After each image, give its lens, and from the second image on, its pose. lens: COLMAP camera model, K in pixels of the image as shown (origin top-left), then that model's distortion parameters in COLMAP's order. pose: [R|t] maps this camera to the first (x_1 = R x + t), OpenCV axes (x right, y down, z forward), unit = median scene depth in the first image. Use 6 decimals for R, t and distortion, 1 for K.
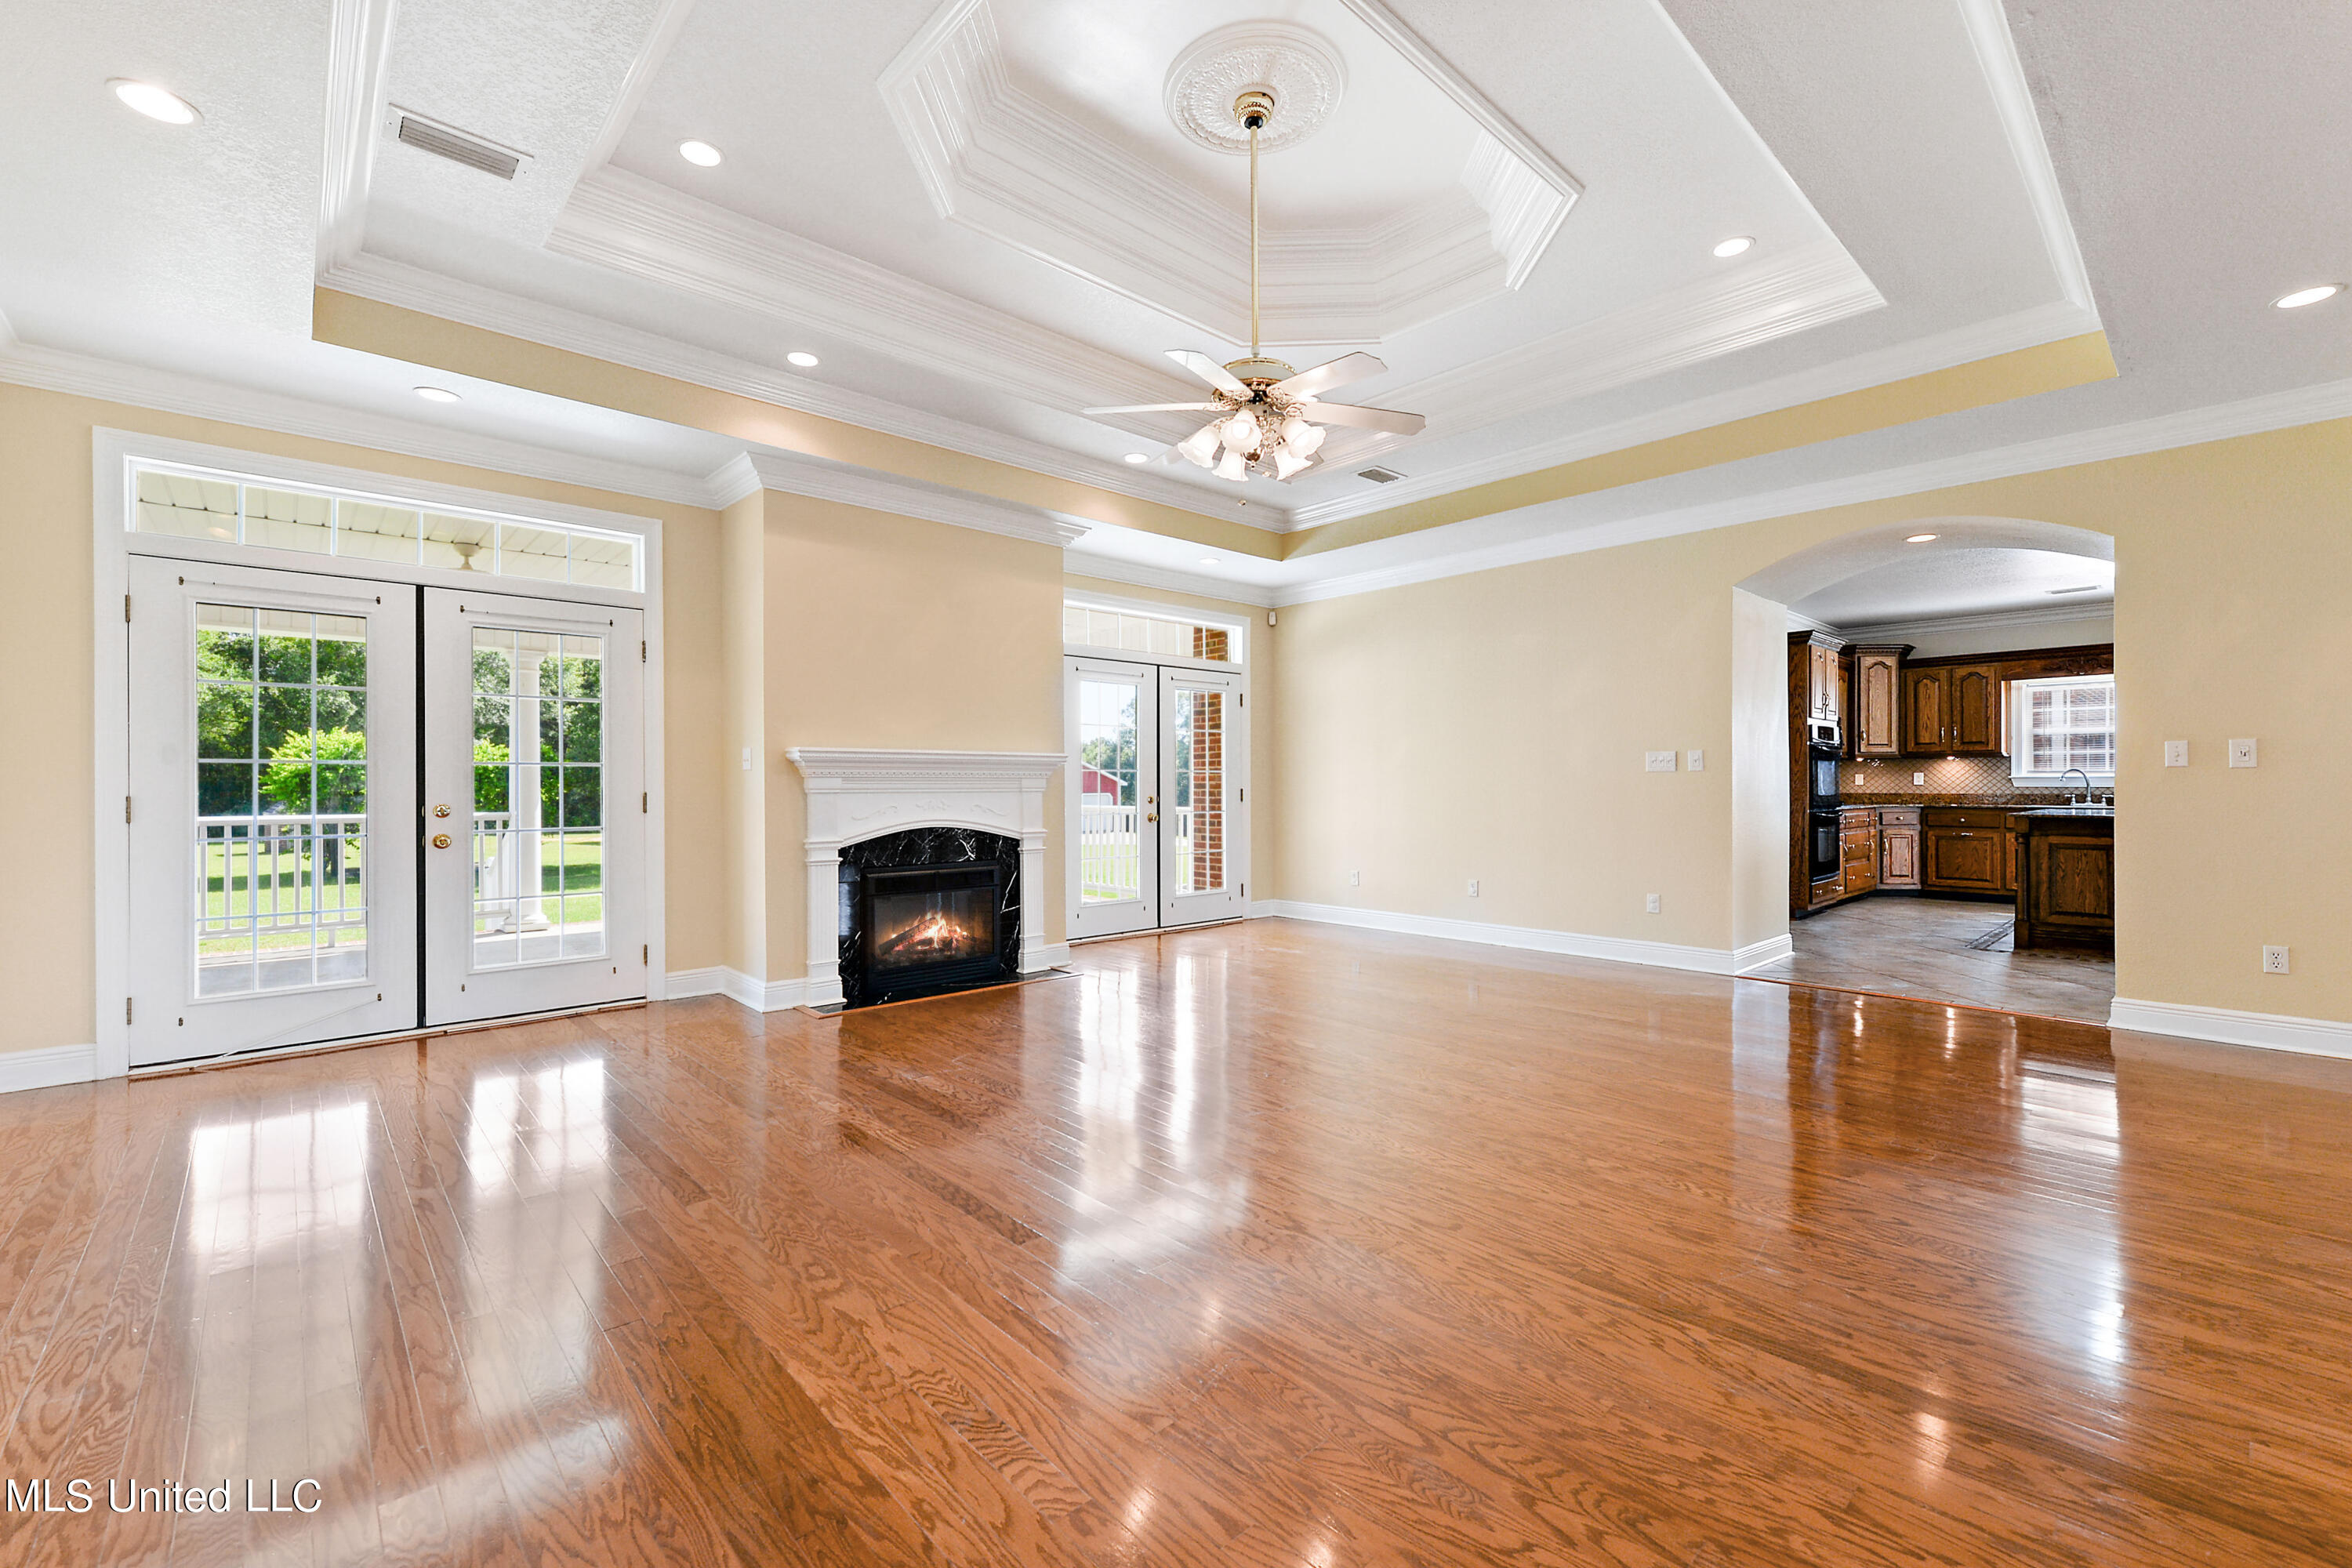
lens RADIAL K [[971.1, 0, 1163.8], [0, 971.1, 784.0], [0, 0, 1]] dist [0.000903, 0.000286]
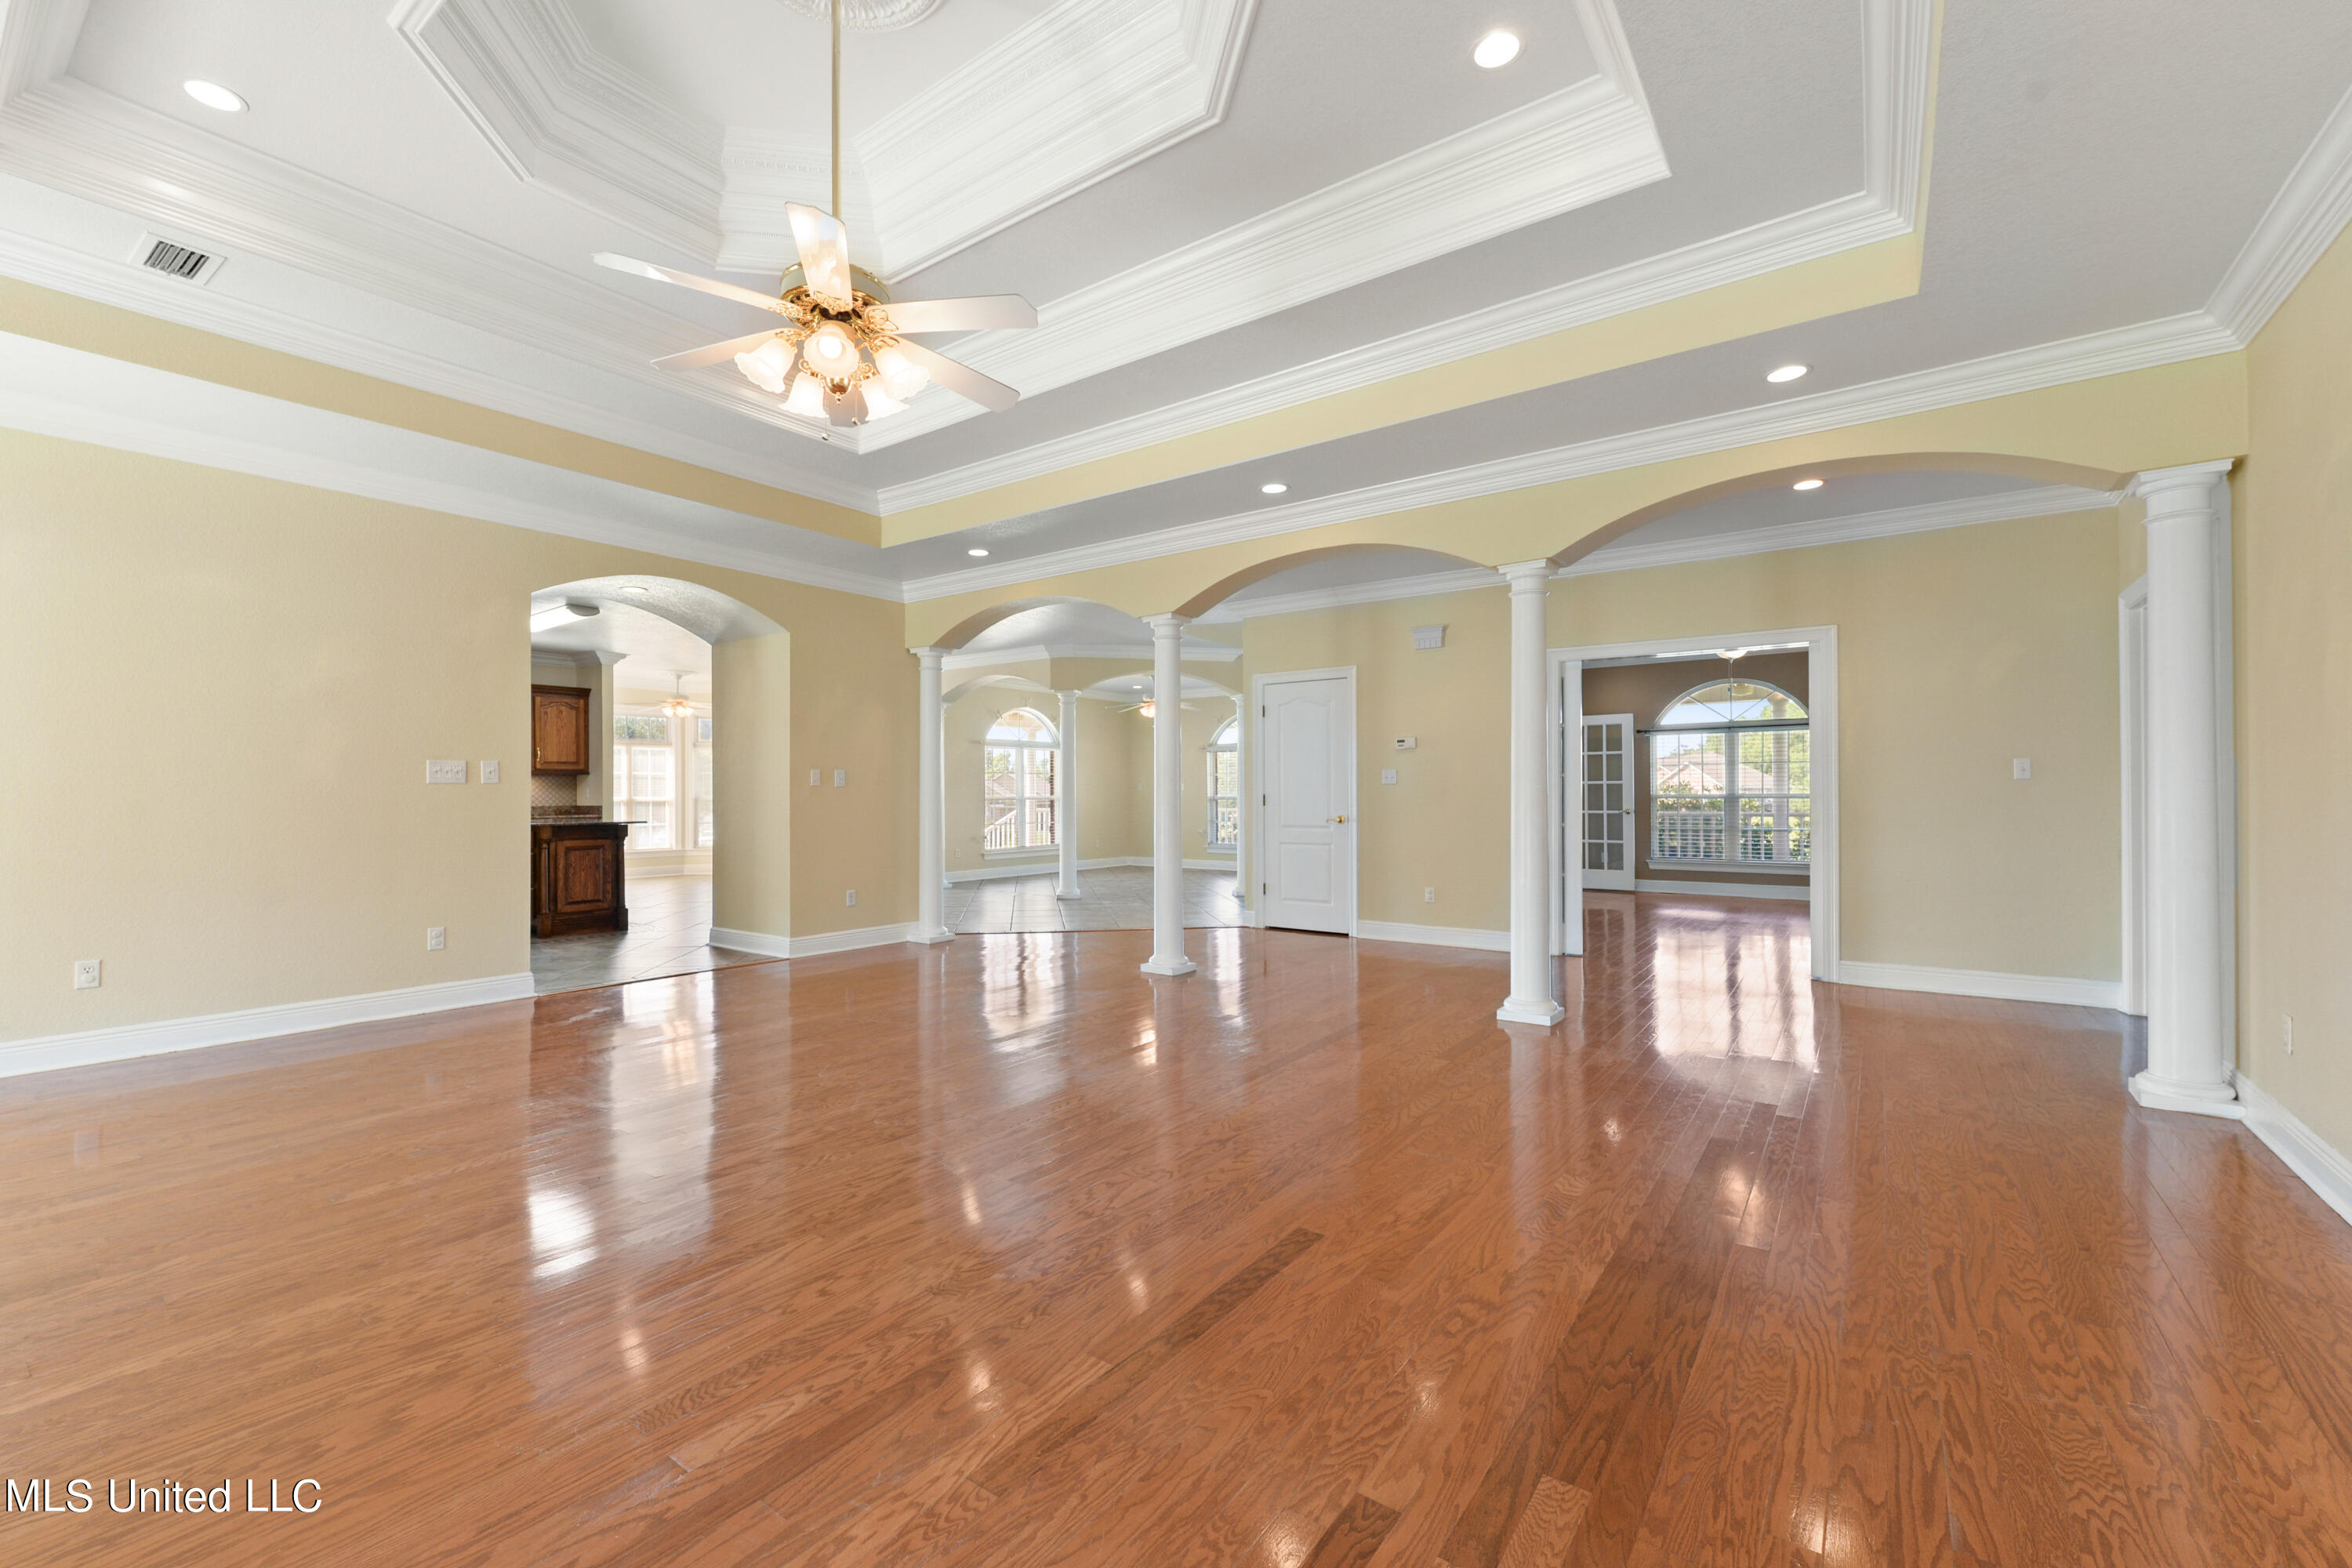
lens RADIAL K [[971.1, 0, 1163.8], [0, 971.1, 784.0], [0, 0, 1]] dist [0.000903, 0.000286]
pose [[-0.194296, 0.012538, 0.980863, -0.760914], [0.004783, 0.999919, -0.011834, 0.001930], [-0.980931, 0.002393, -0.194340, 0.911936]]
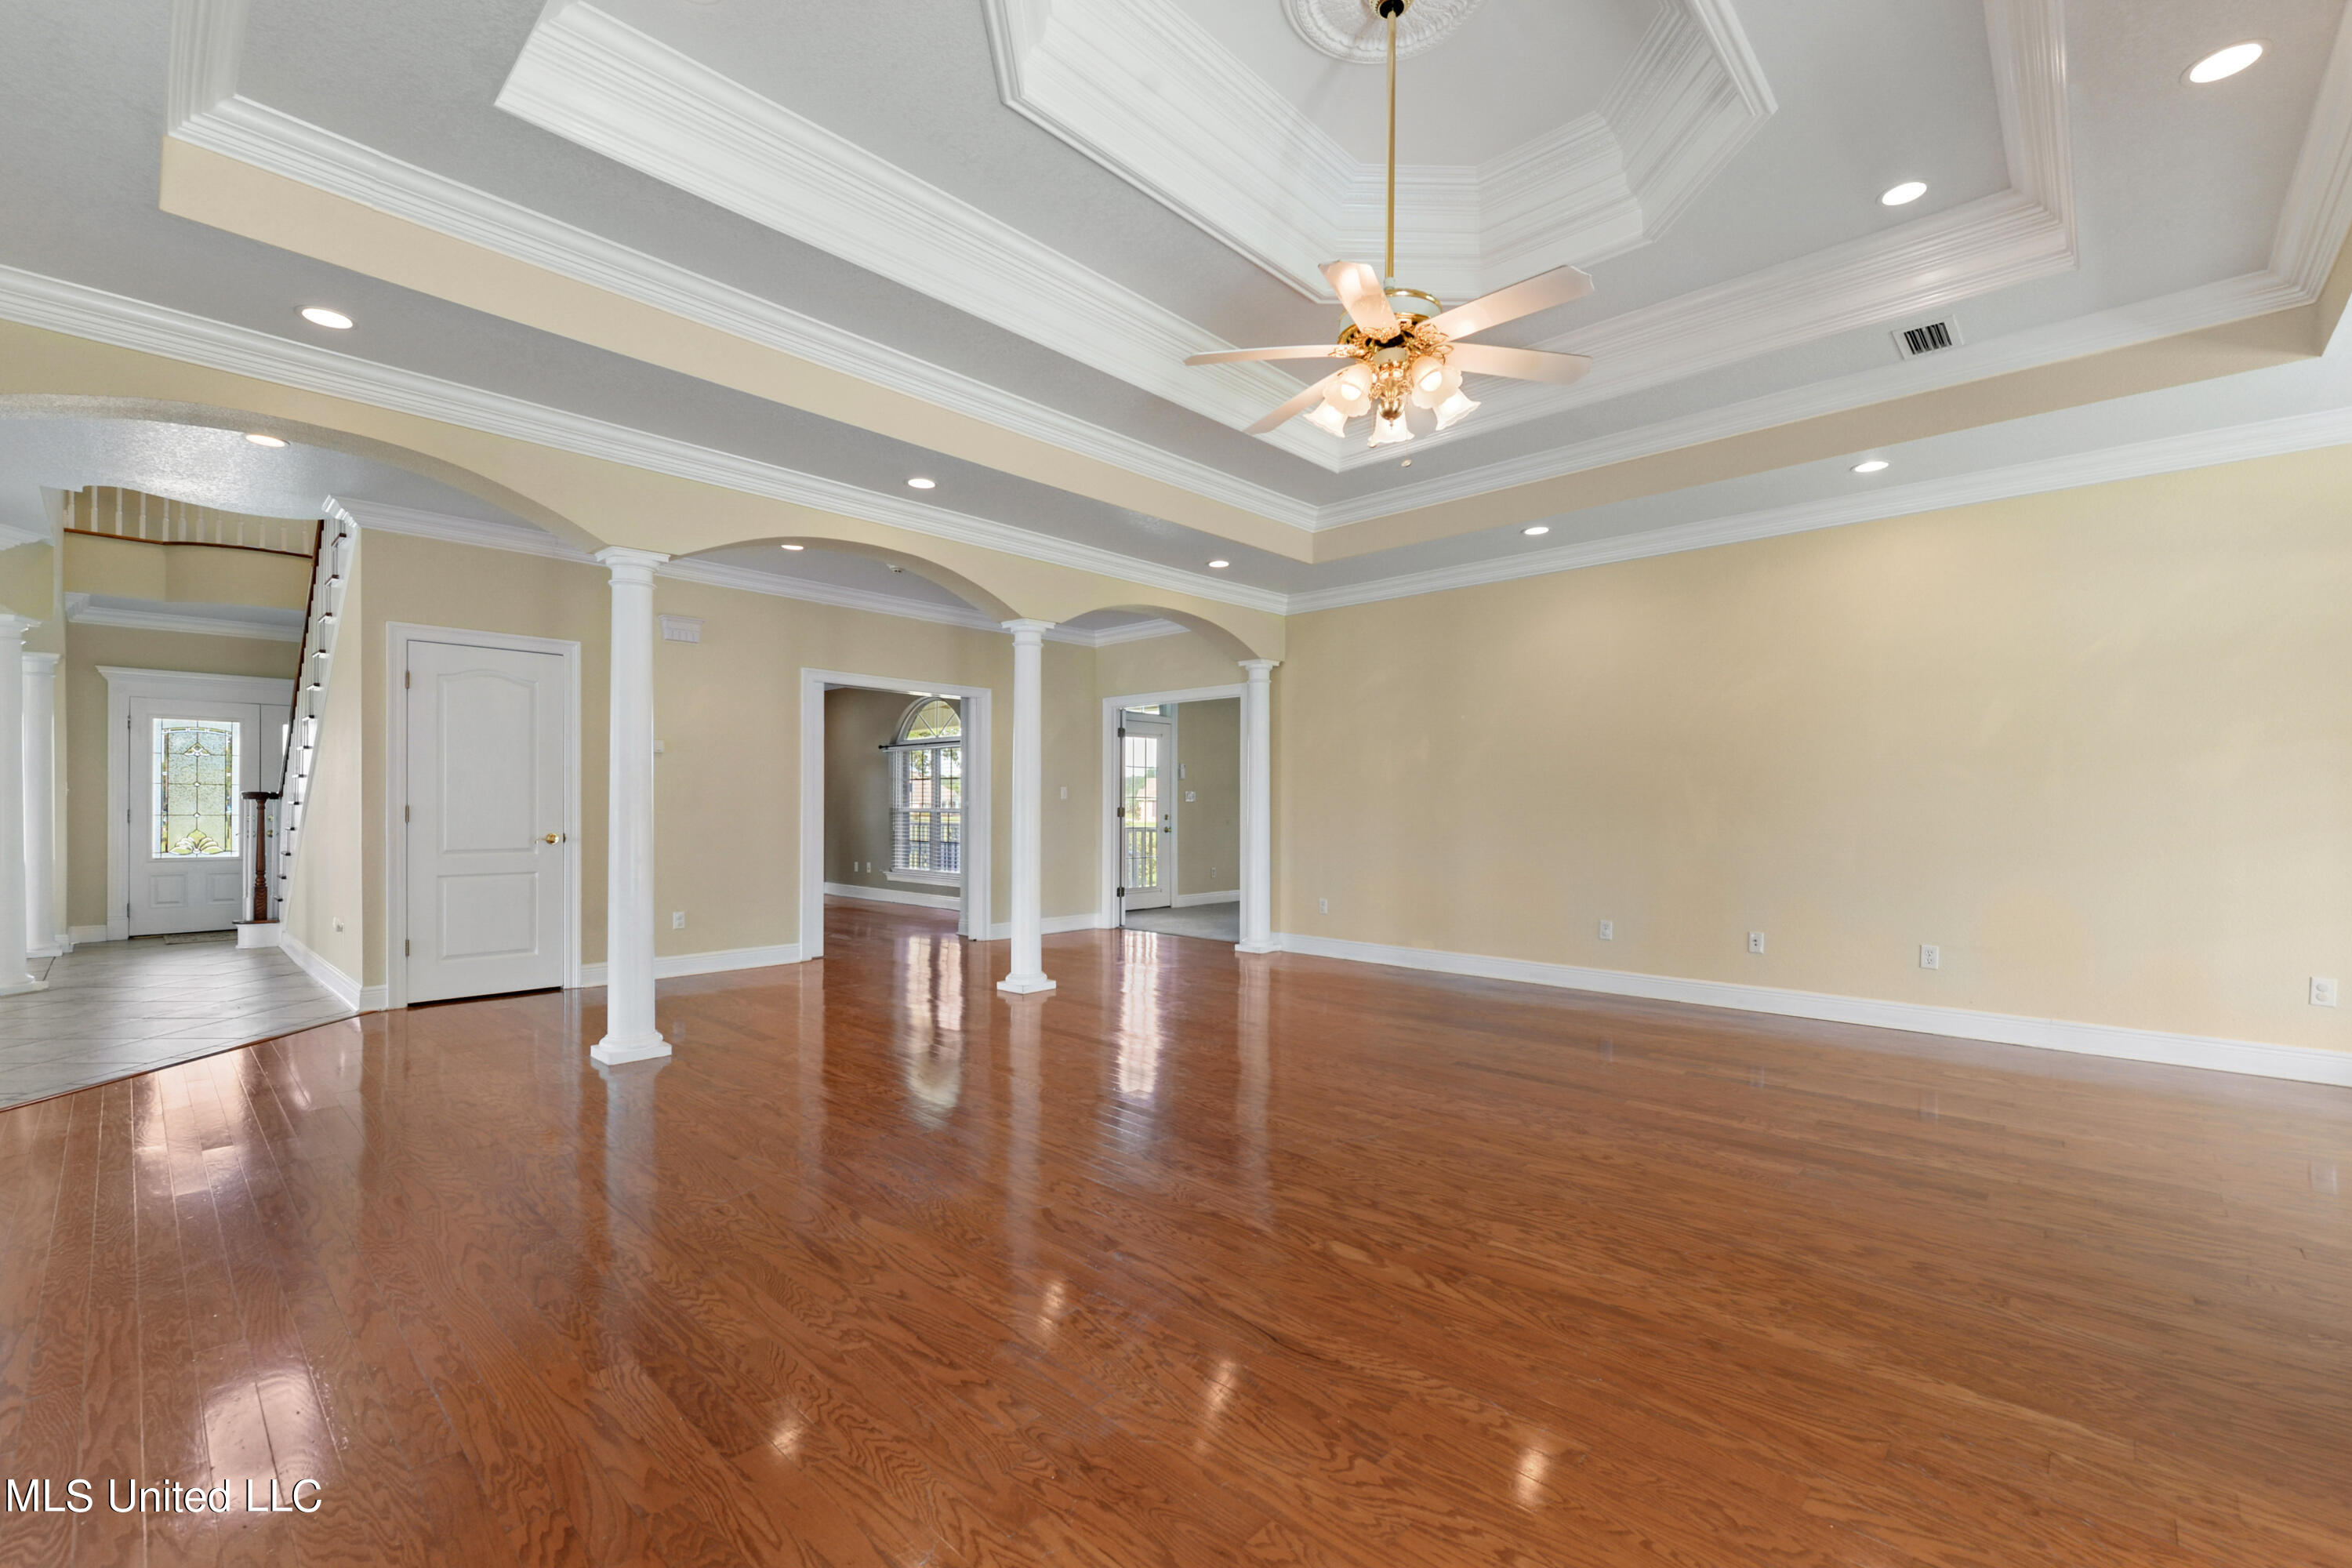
lens RADIAL K [[990.3, 0, 1181.8], [0, 990.3, 807.5], [0, 0, 1]] dist [0.008054, -0.000123]
pose [[-0.996403, -0.002455, -0.084701, 0.350453], [-0.002626, 0.999995, 0.001909, -0.001843], [0.084695, 0.002125, -0.996405, 1.867543]]
